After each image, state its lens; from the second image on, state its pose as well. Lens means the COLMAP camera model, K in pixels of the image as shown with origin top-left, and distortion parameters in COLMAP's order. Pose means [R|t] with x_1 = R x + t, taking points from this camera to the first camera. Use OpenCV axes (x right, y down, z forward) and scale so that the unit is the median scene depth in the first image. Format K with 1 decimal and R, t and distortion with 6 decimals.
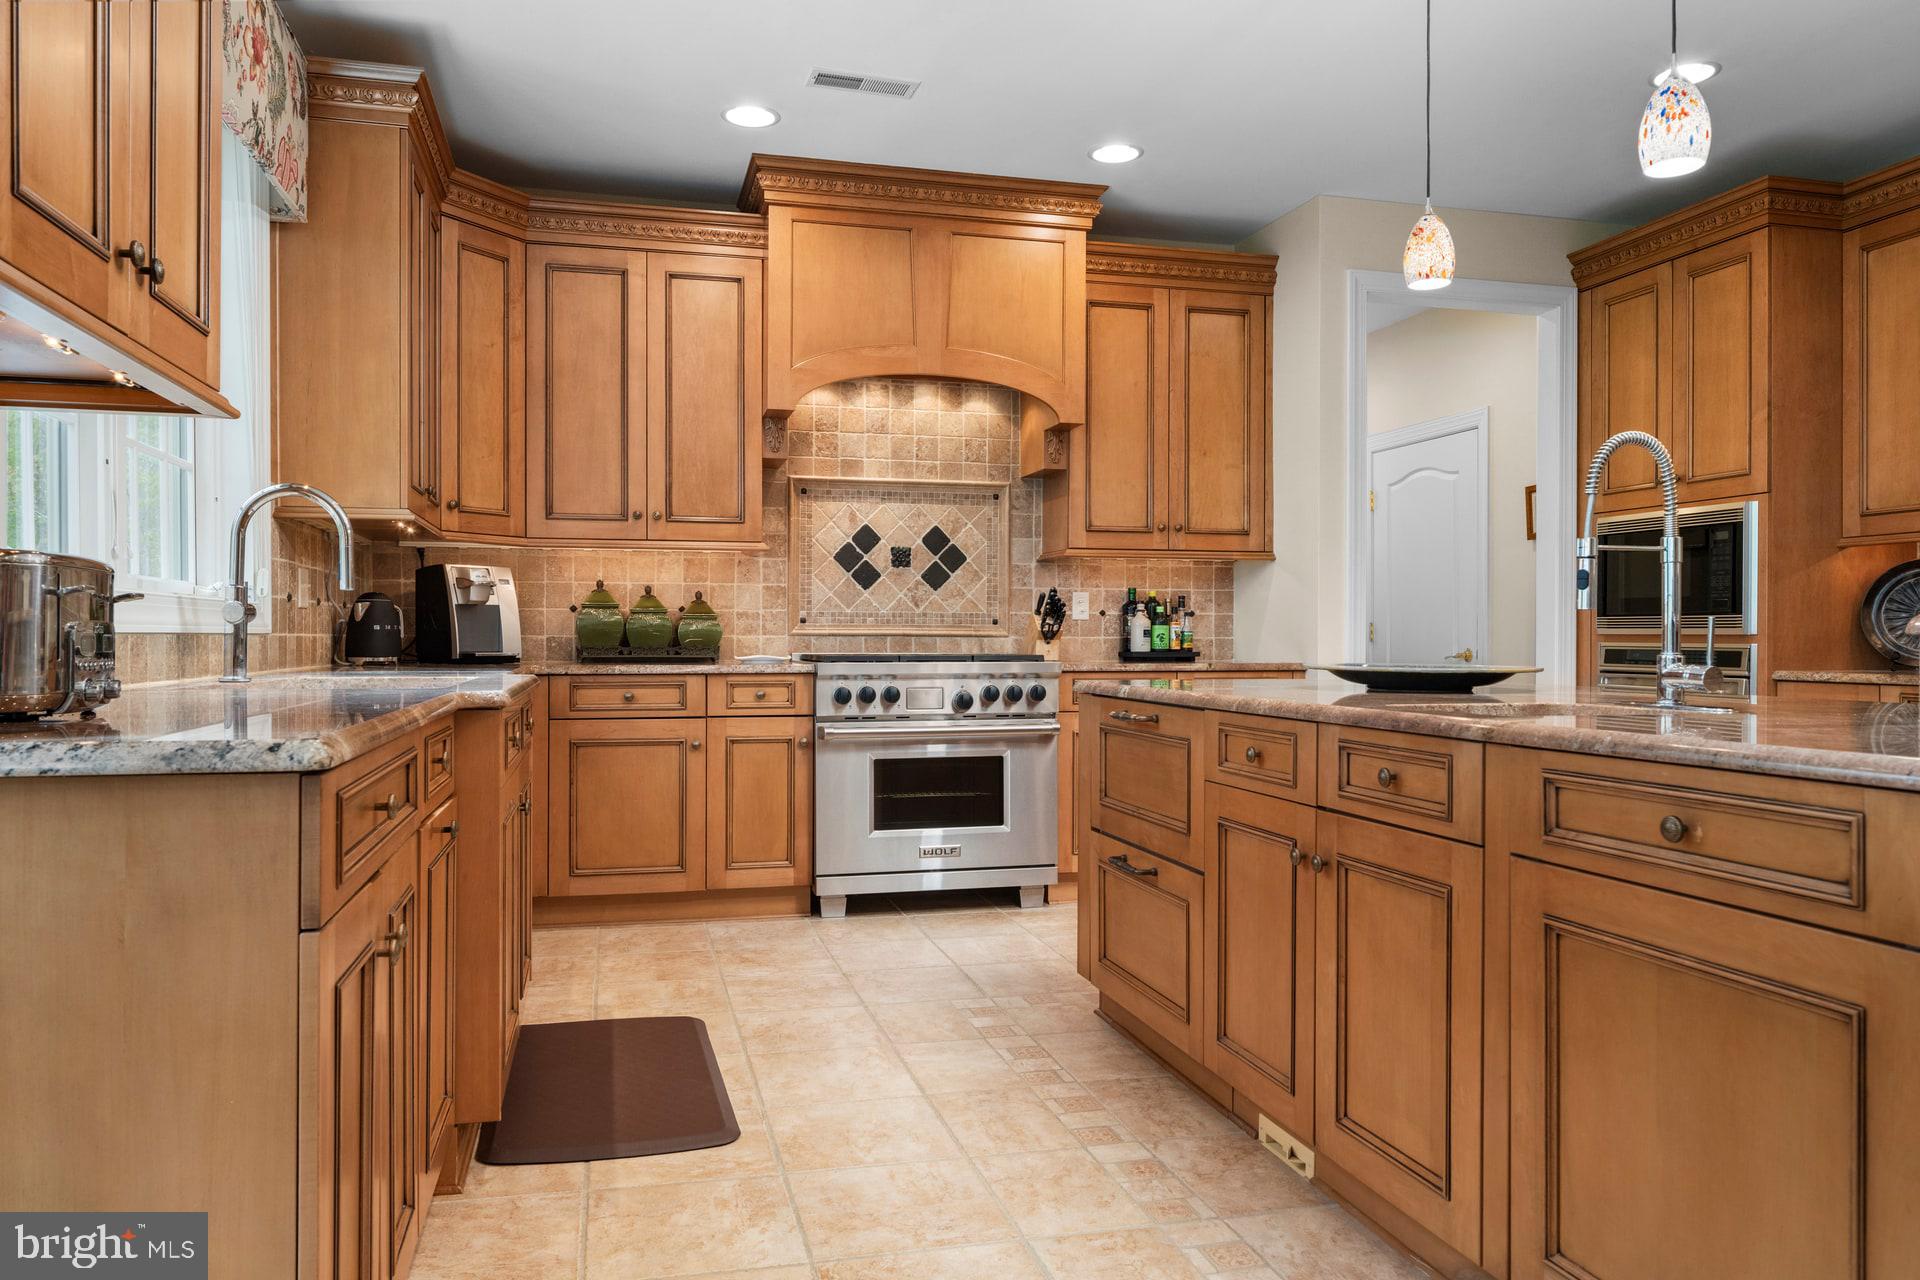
lens RADIAL K [[1310.7, 0, 954.2], [0, 1310.7, 644.9], [0, 0, 1]] dist [-0.005927, -0.001643]
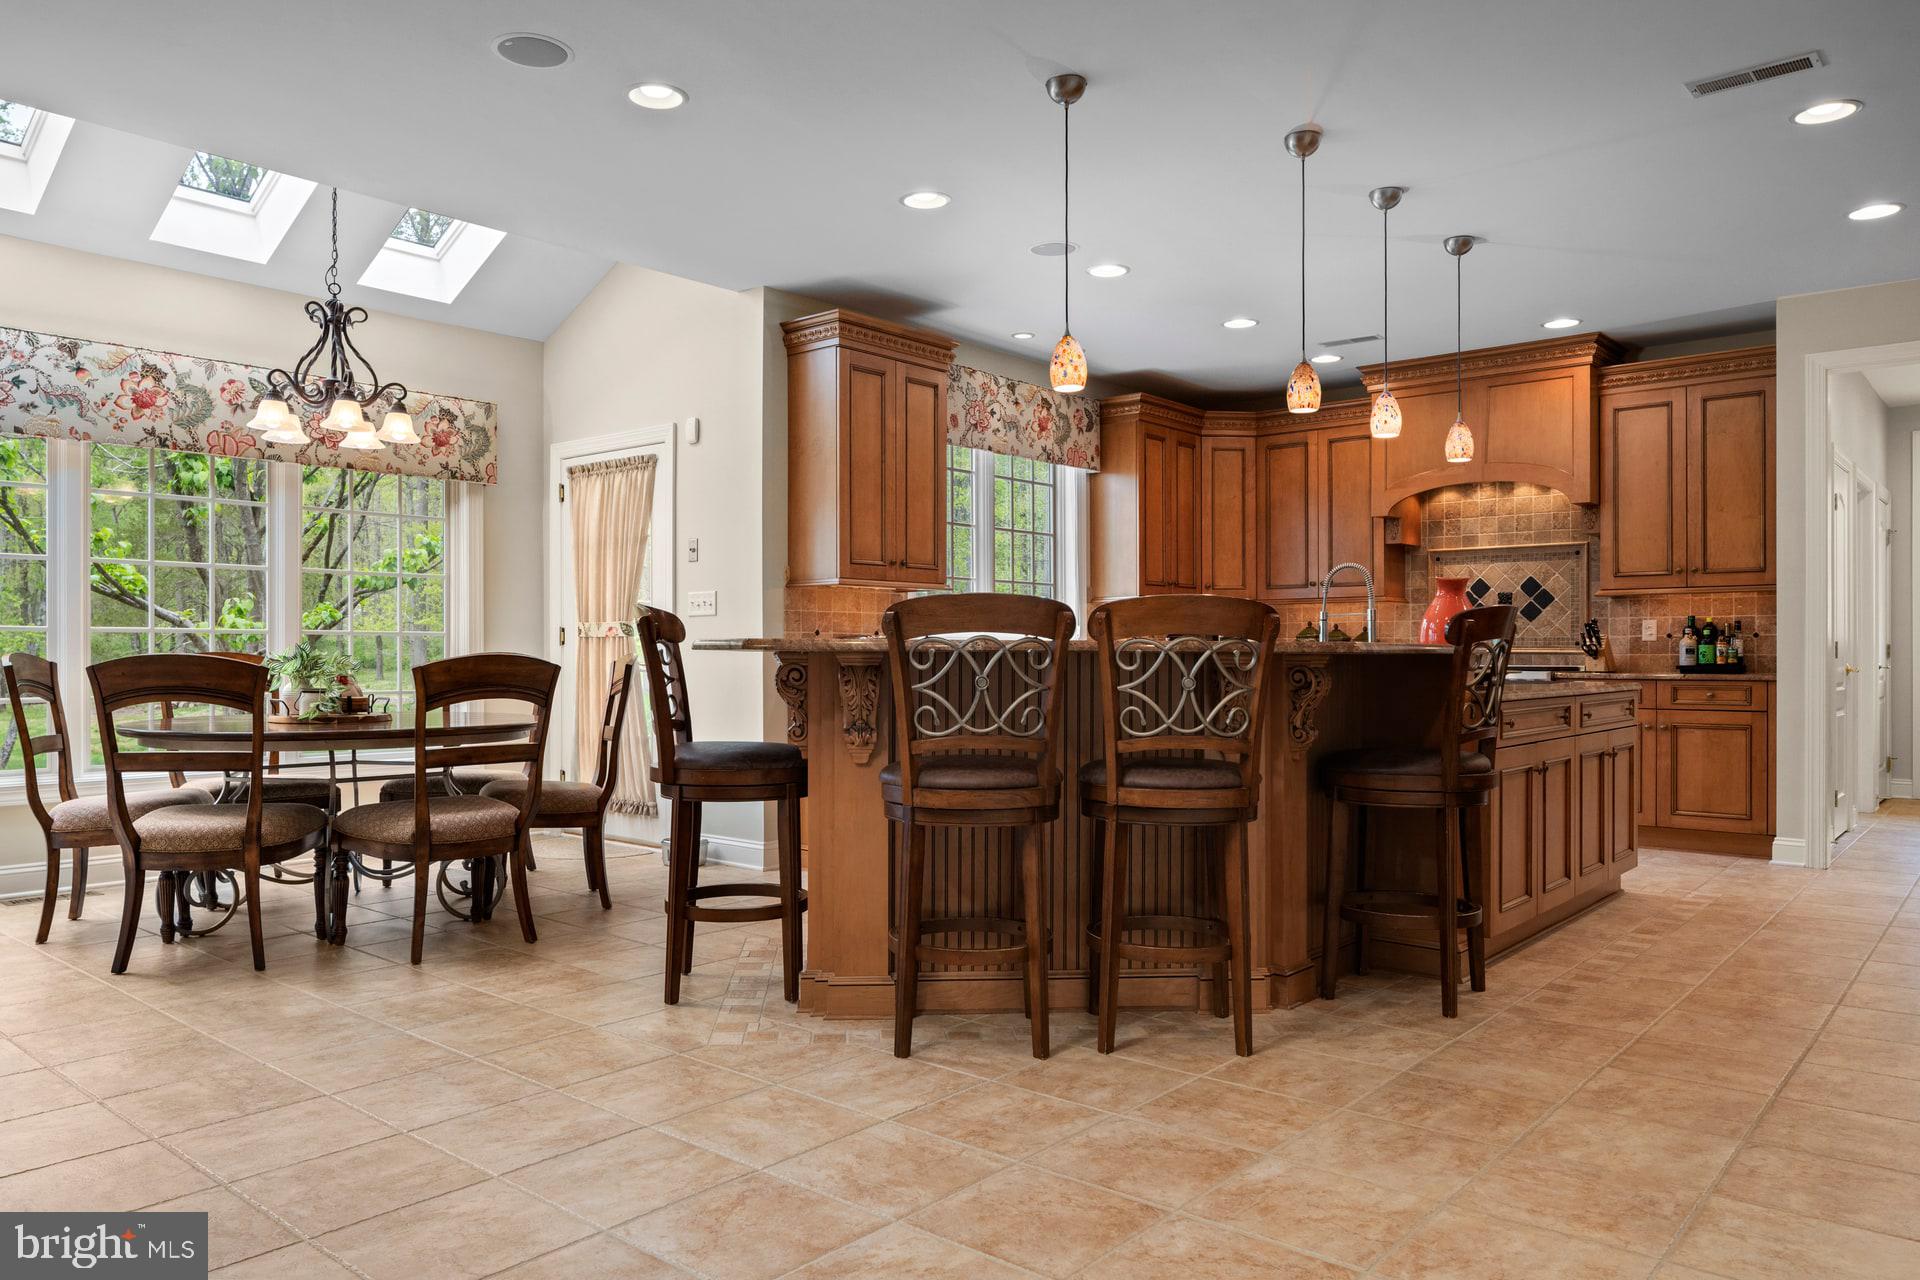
lens RADIAL K [[1310.7, 0, 956.2], [0, 1310.7, 650.5], [0, 0, 1]] dist [-0.005927, -0.001643]
pose [[0.582802, -0.004766, -0.812600, 0.790588], [-0.002805, 0.999965, -0.007876, 0.002666], [0.812609, 0.006869, 0.582768, -0.342817]]
